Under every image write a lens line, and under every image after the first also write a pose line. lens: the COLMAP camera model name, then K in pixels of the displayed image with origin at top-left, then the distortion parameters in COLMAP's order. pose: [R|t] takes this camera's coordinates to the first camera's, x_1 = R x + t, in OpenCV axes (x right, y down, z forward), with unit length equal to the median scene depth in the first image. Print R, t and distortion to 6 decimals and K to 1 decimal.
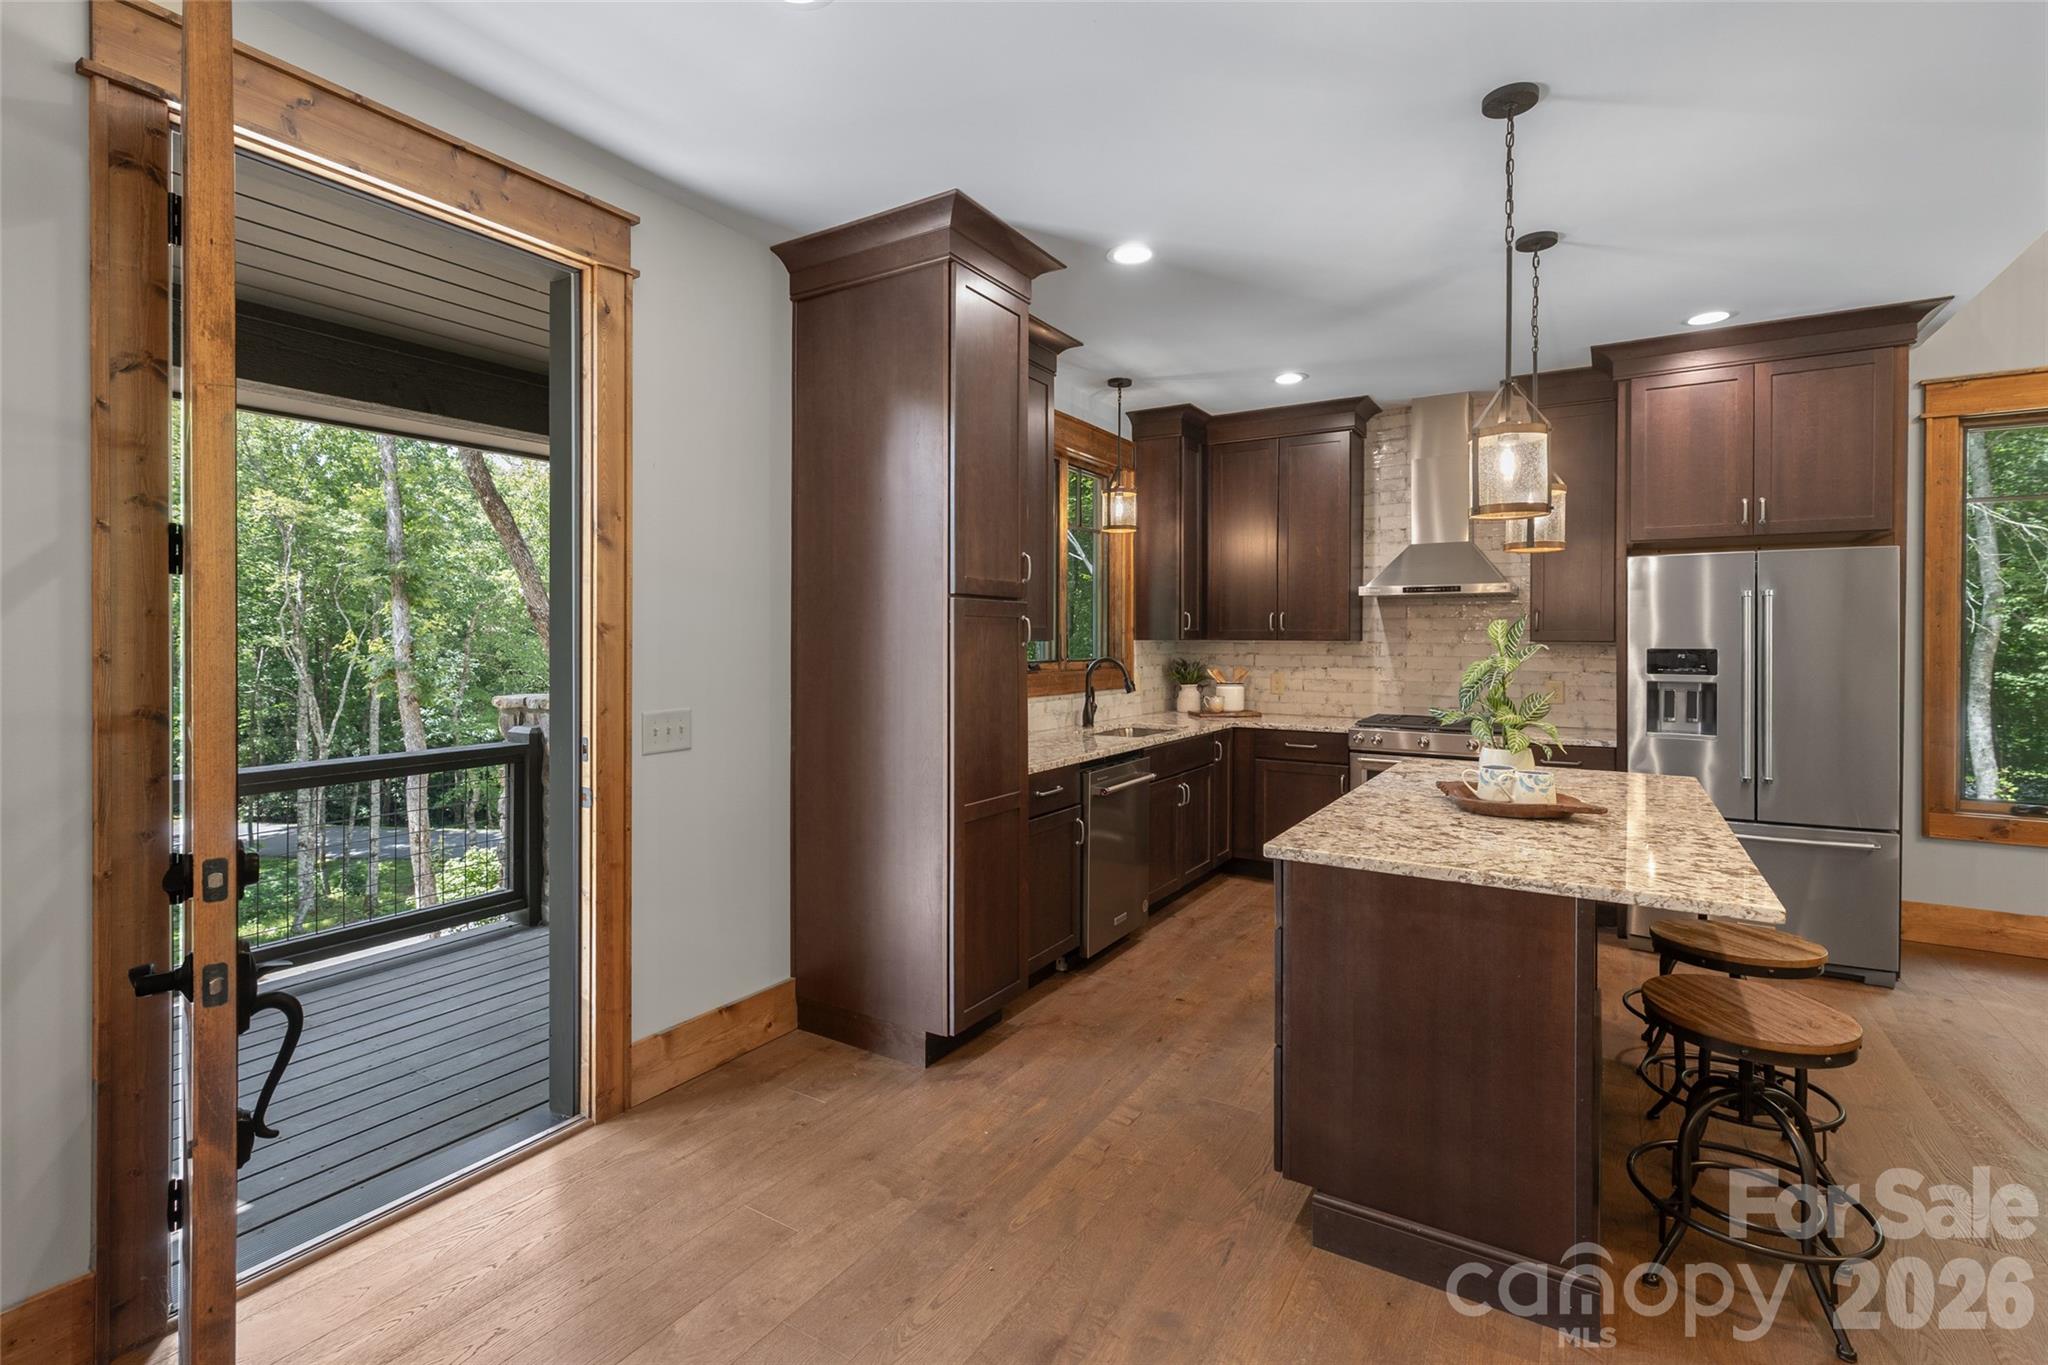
lens RADIAL K [[934.1, 0, 1024.4], [0, 934.1, 641.7], [0, 0, 1]] dist [0.006153, -0.000284]
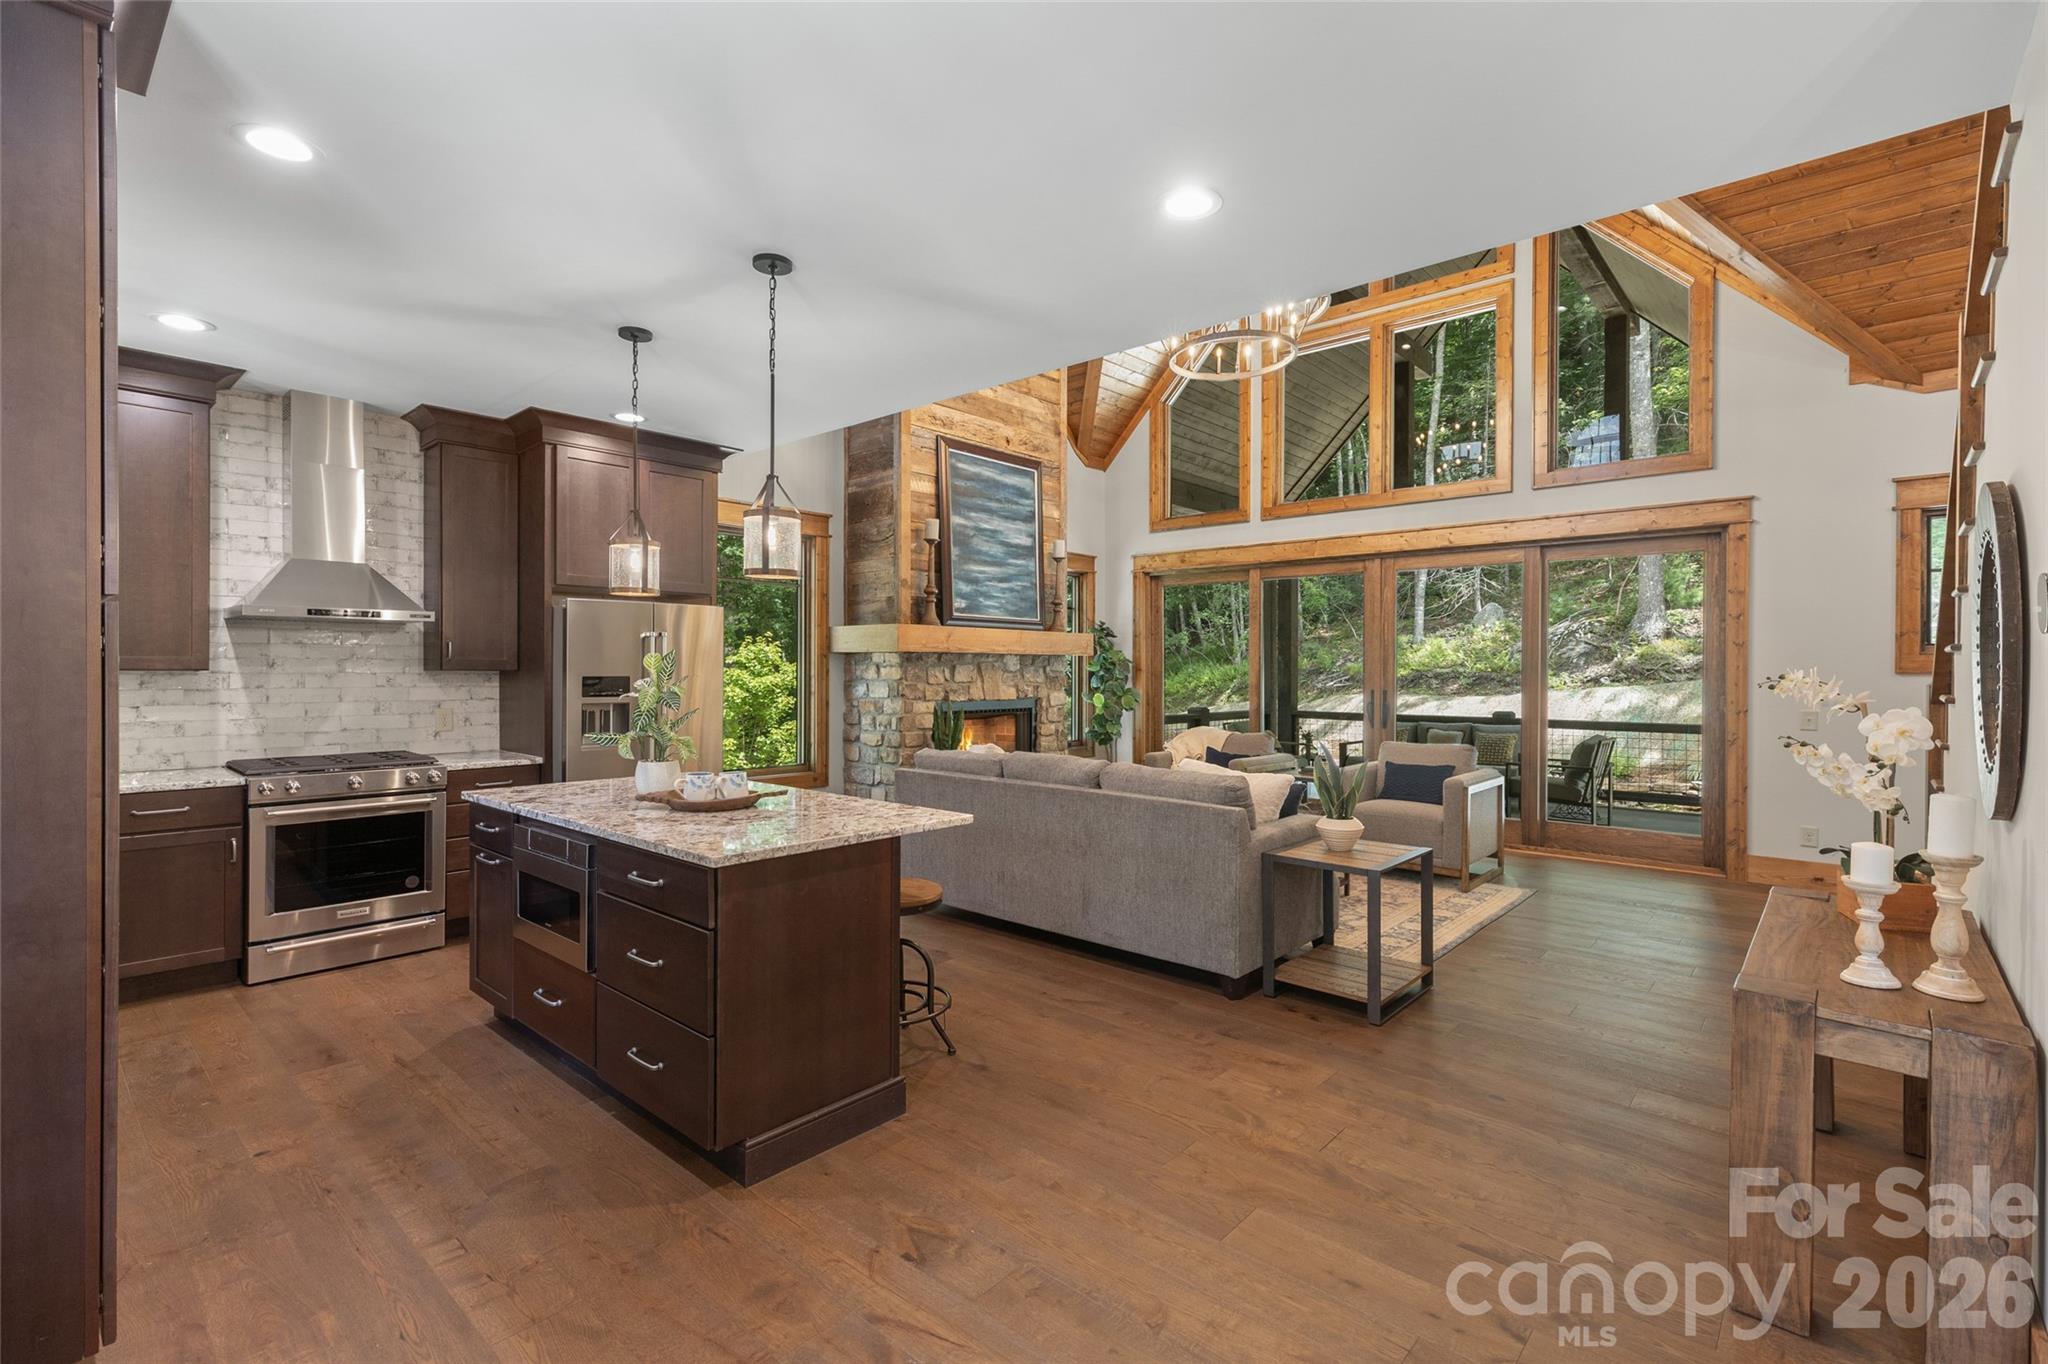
lens RADIAL K [[918.7, 0, 1034.9], [0, 918.7, 671.9], [0, 0, 1]] dist [0.009150, -0.000058]
pose [[0.166906, -0.004963, 0.985960, -0.316450], [0.001037, 0.999988, 0.004858, -0.003012], [-0.985972, 0.000211, 0.166909, 0.185877]]
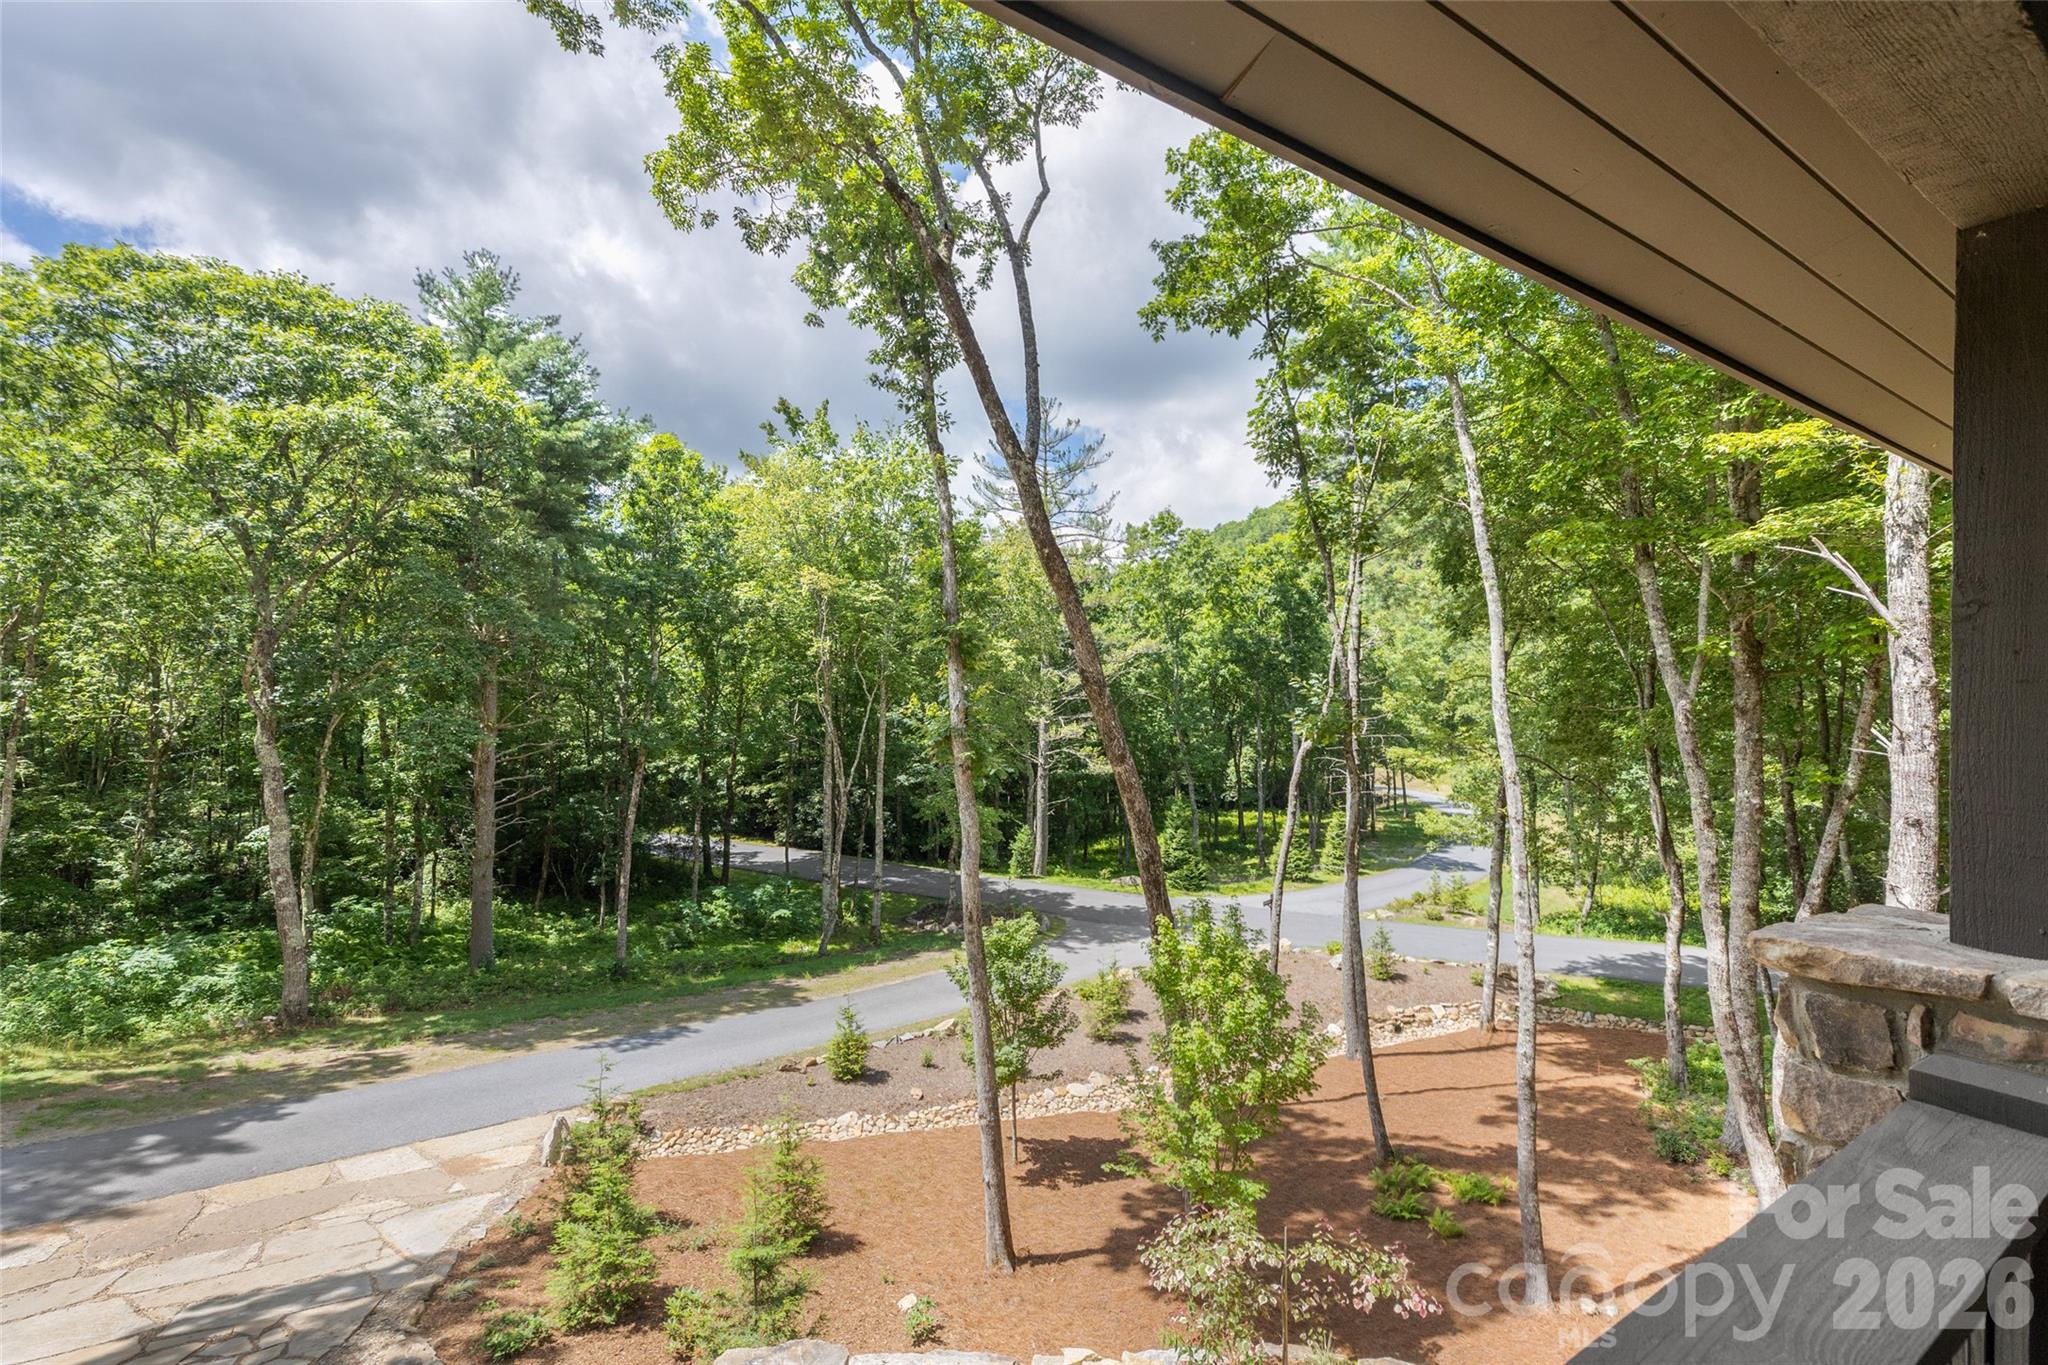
lens RADIAL K [[910.2, 0, 1024.0], [0, 910.2, 682.5], [0, 0, 1]] dist [0.001431, -0.000191]
pose [[0.911781, 0.001904, -0.410672, -0.644226], [-0.008714, 0.999854, -0.014711, -0.033679], [0.410584, 0.016992, 0.911664, 0.532574]]
